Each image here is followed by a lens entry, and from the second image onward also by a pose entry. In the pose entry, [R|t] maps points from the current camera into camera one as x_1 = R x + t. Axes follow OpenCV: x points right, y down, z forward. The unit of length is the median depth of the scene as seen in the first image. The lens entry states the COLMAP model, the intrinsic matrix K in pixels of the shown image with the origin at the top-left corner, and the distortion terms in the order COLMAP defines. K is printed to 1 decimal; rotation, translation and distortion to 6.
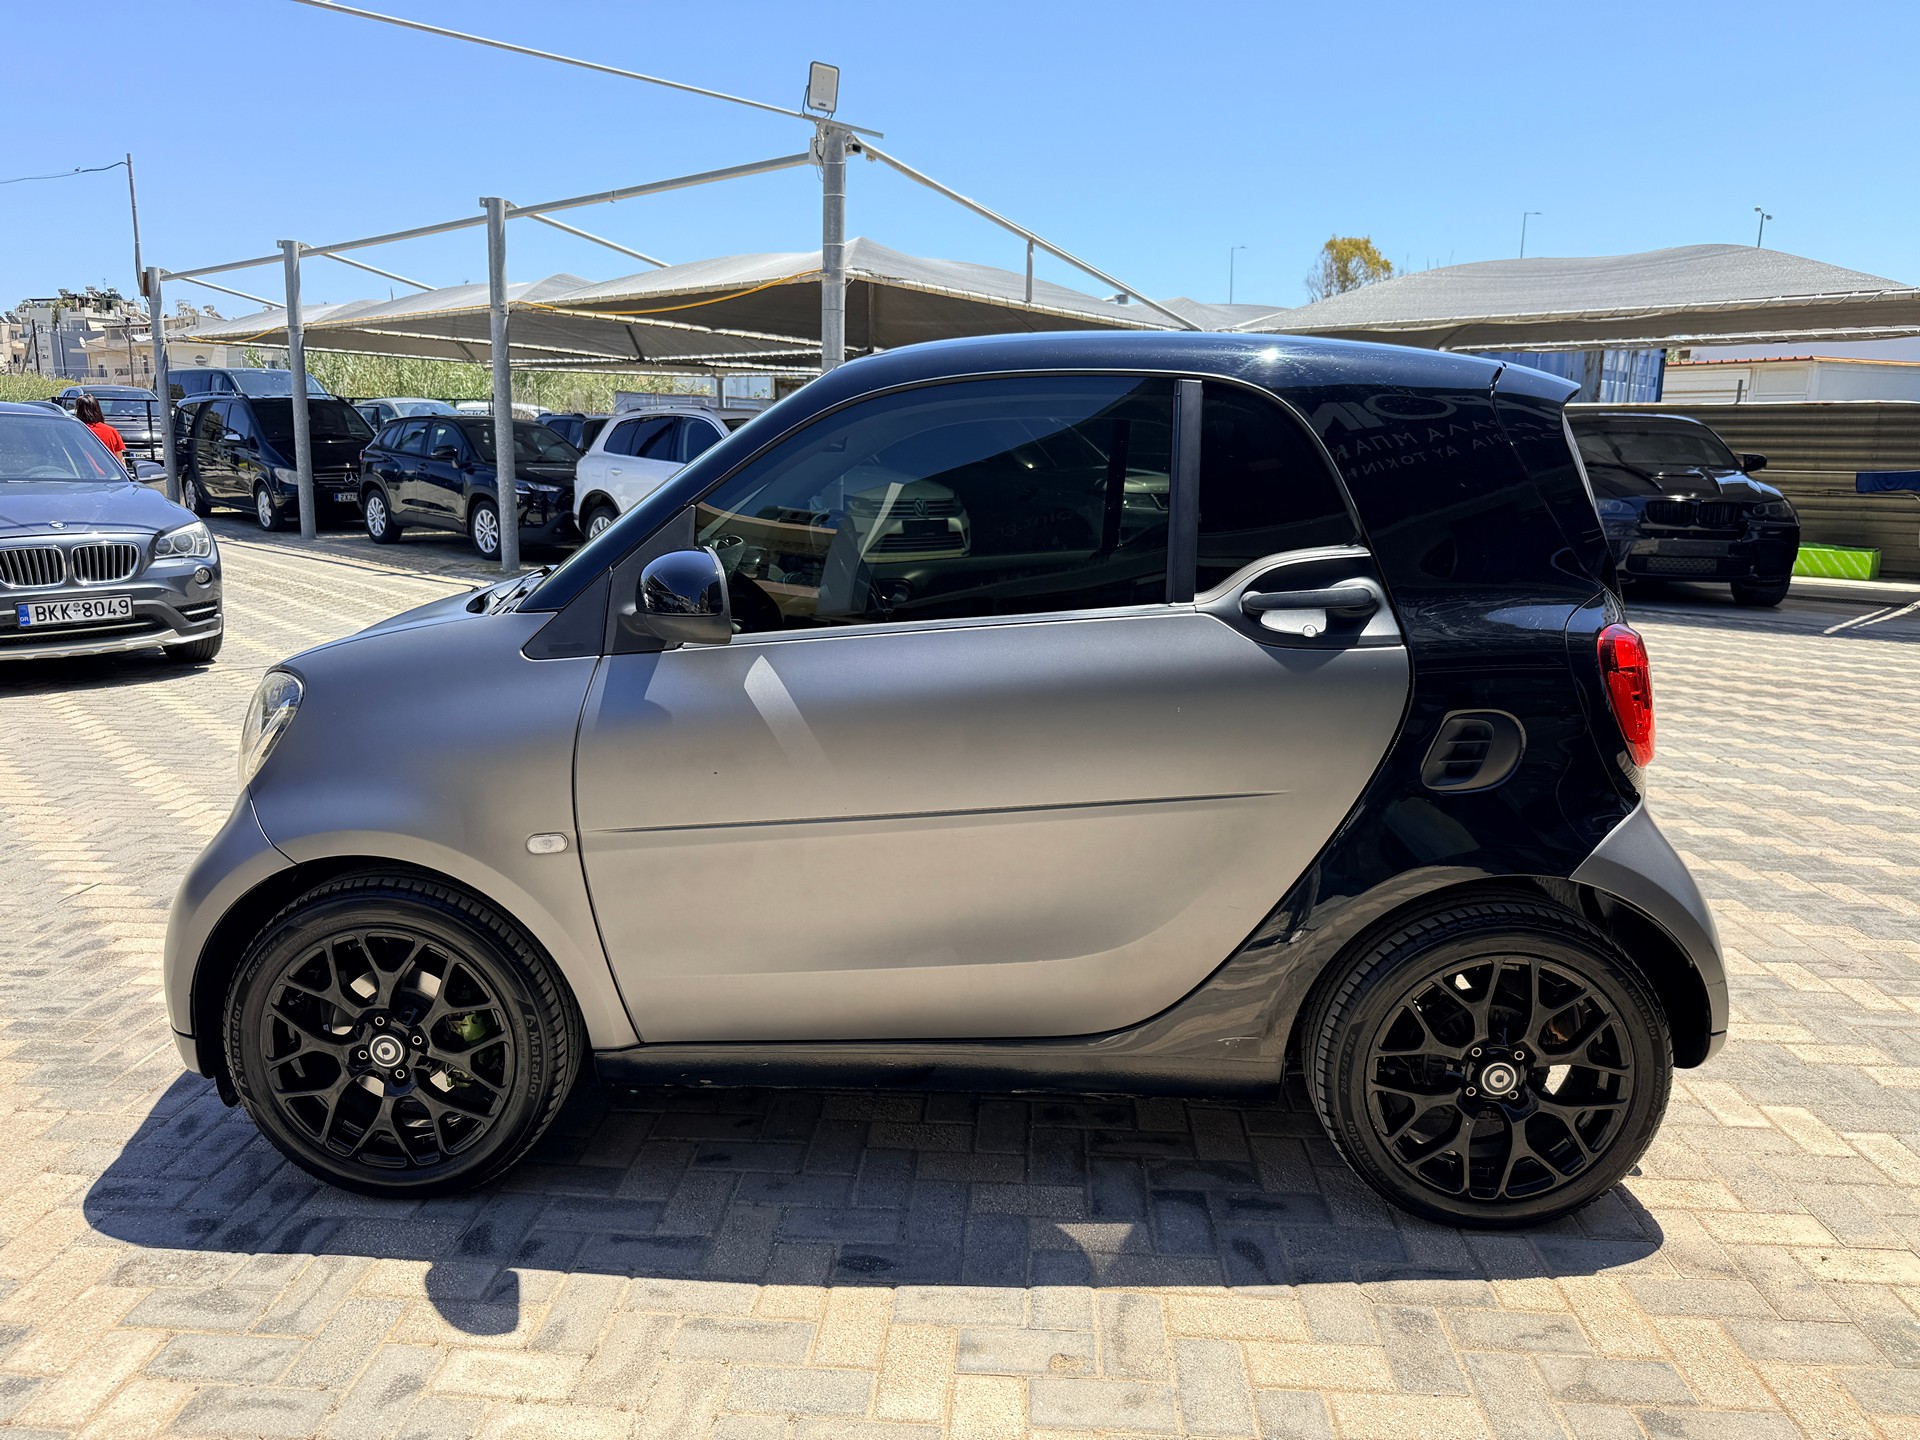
lens RADIAL K [[1374.3, 0, 953.7], [0, 1374.3, 718.8], [0, 0, 1]] dist [0.000180, -0.007581]
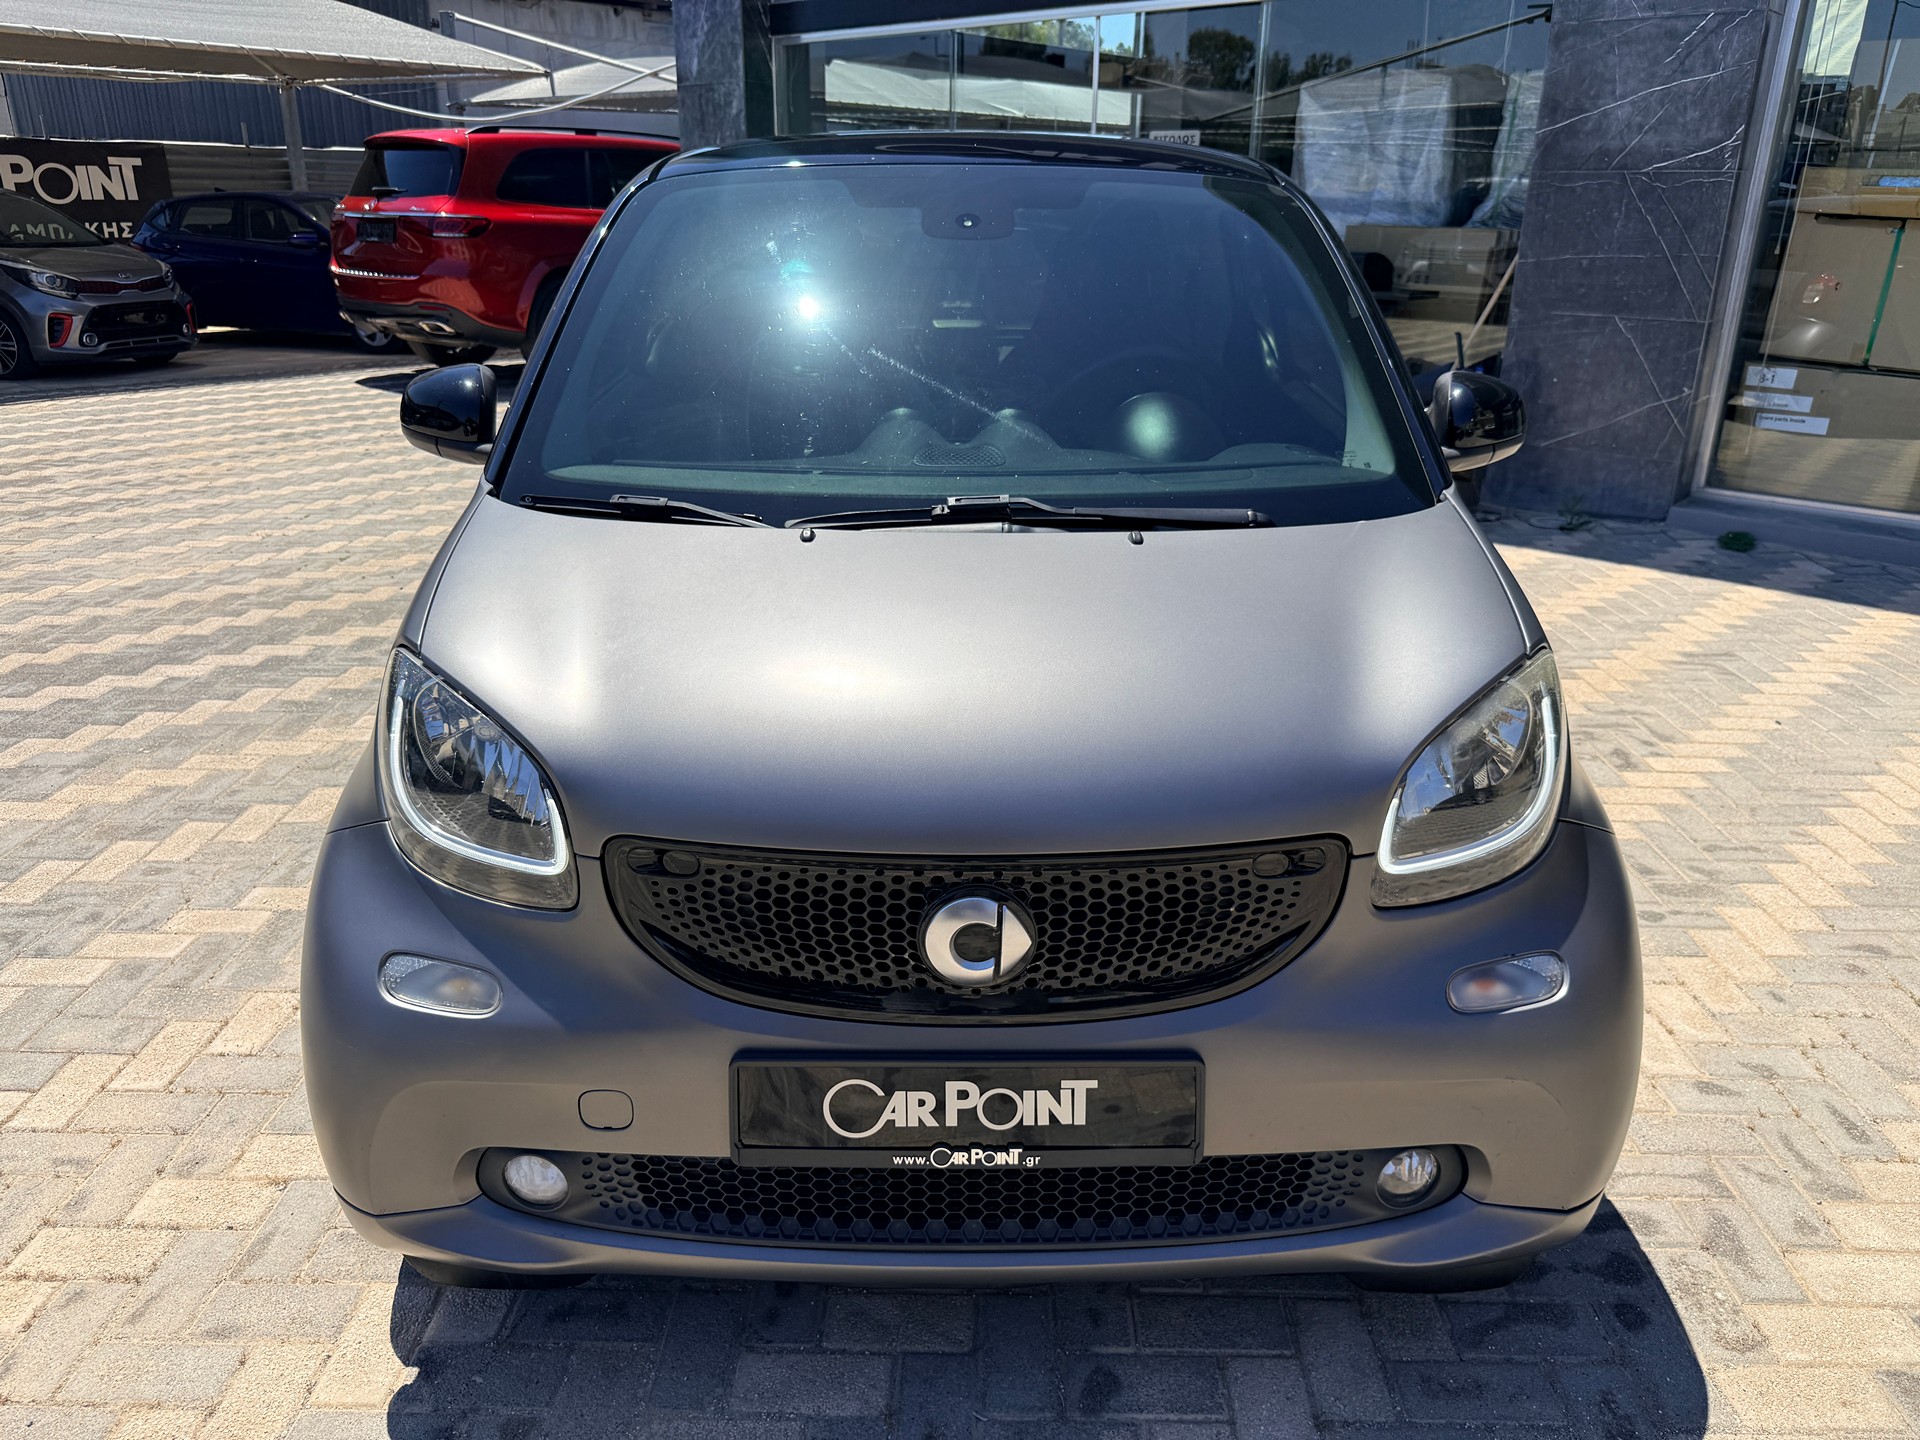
lens RADIAL K [[1374.3, 0, 953.7], [0, 1374.3, 718.8], [0, 0, 1]] dist [0.000180, -0.007581]
pose [[-0.036412, -0.365334, 0.930164, -1.113273], [0.185710, 0.912095, 0.365507, -0.304105], [-0.981930, 0.186049, 0.034635, 1.249184]]
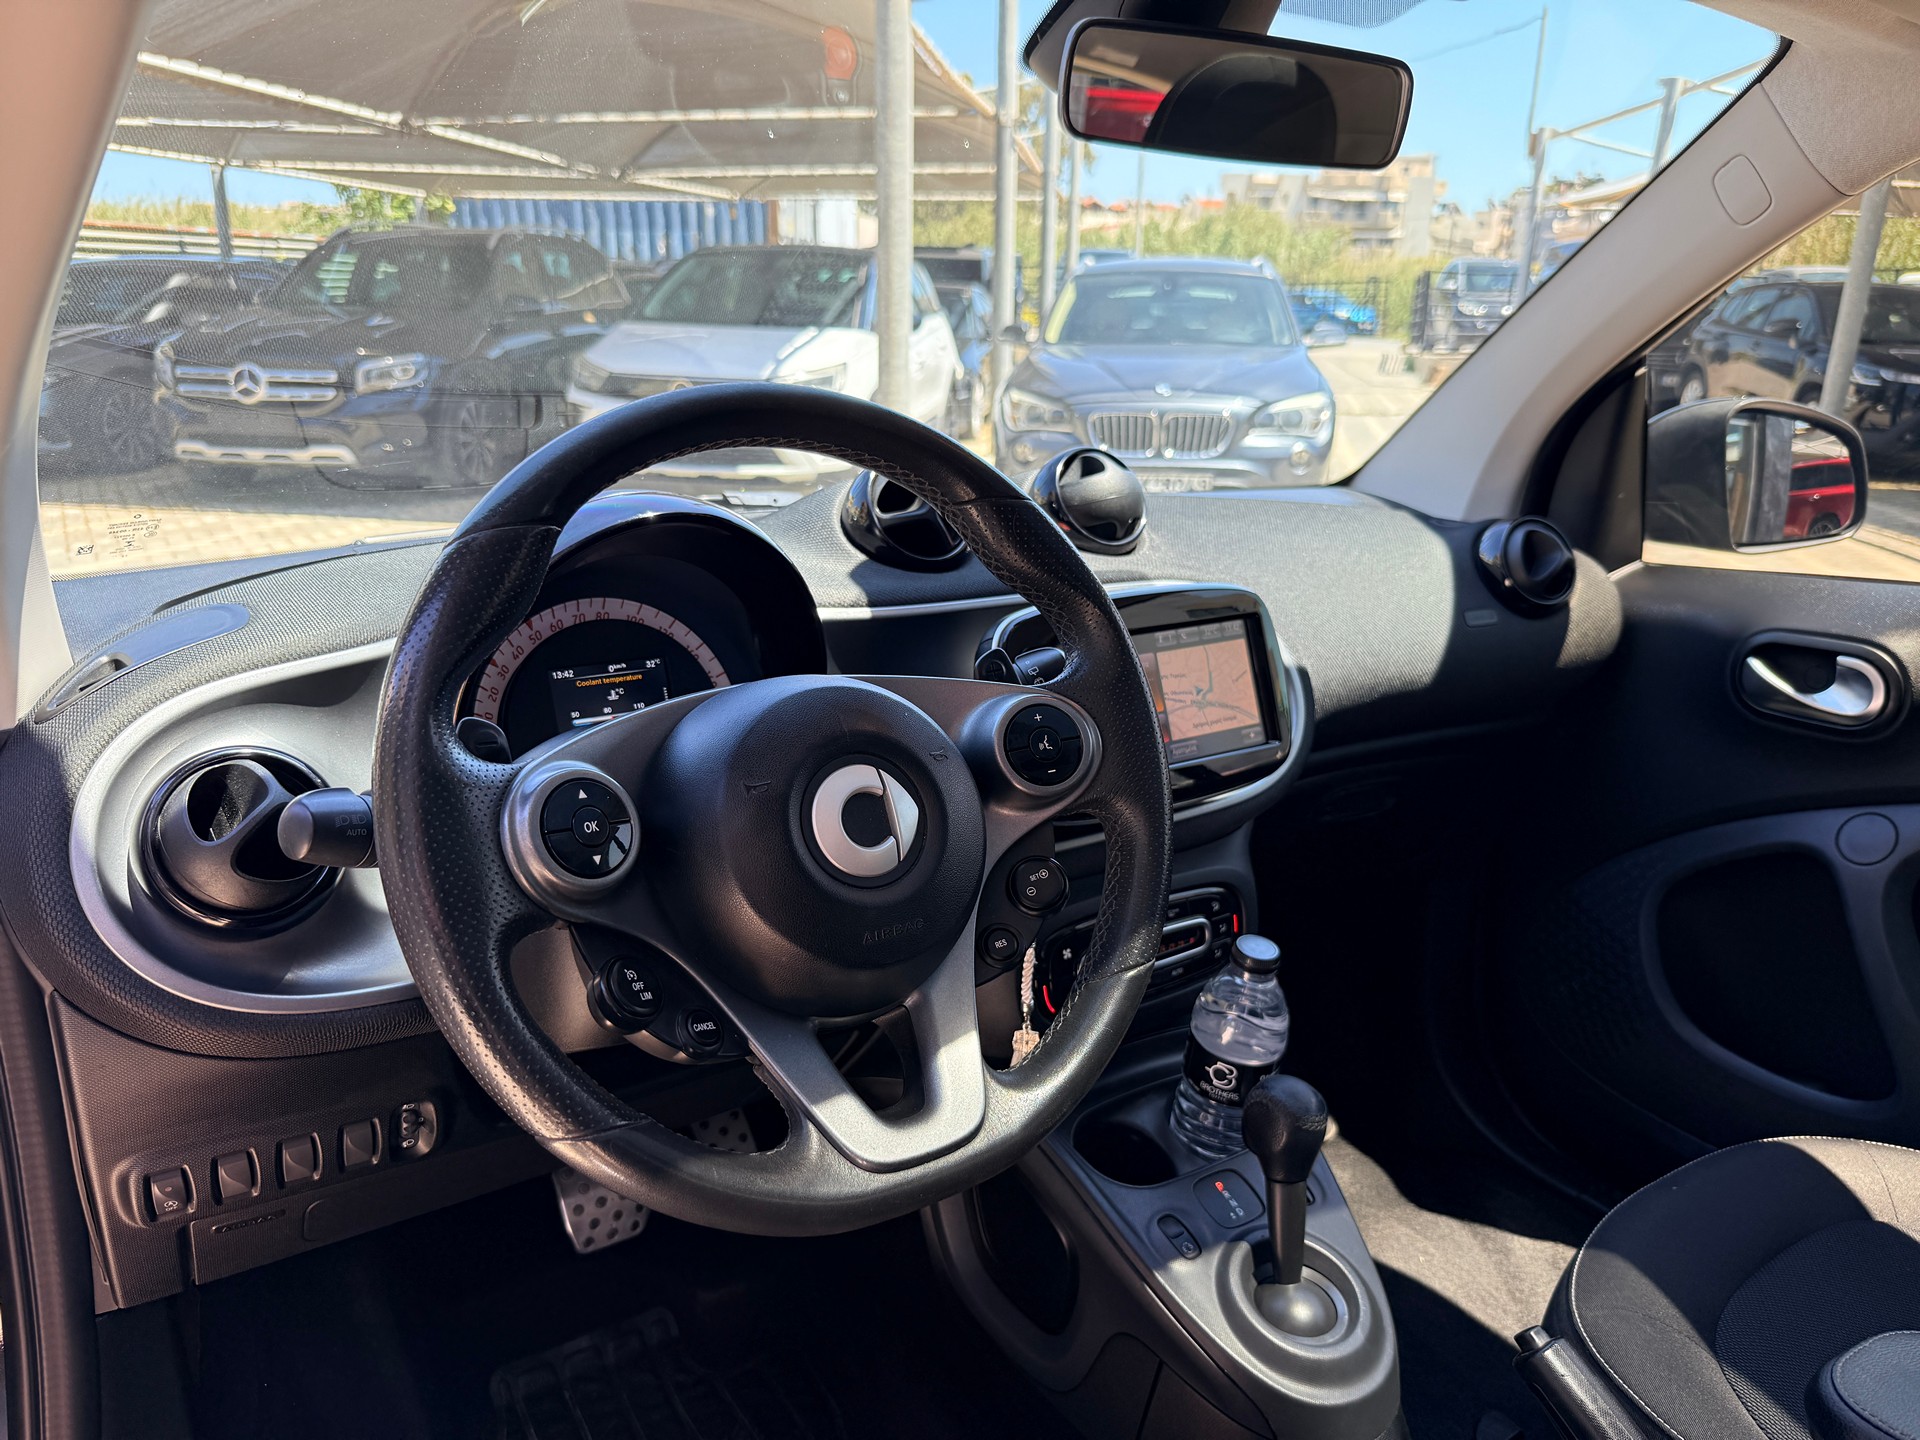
lens RADIAL K [[1395.5, 0, 930.5], [0, 1395.5, 728.2], [0, 0, 1]] dist [-0.006092, -0.005955]
pose [[0.570313, 0.239174, -0.785837, 0.135457], [-0.171910, 0.970239, 0.170536, -0.158671], [0.803237, 0.037835, 0.594456, 0.983963]]
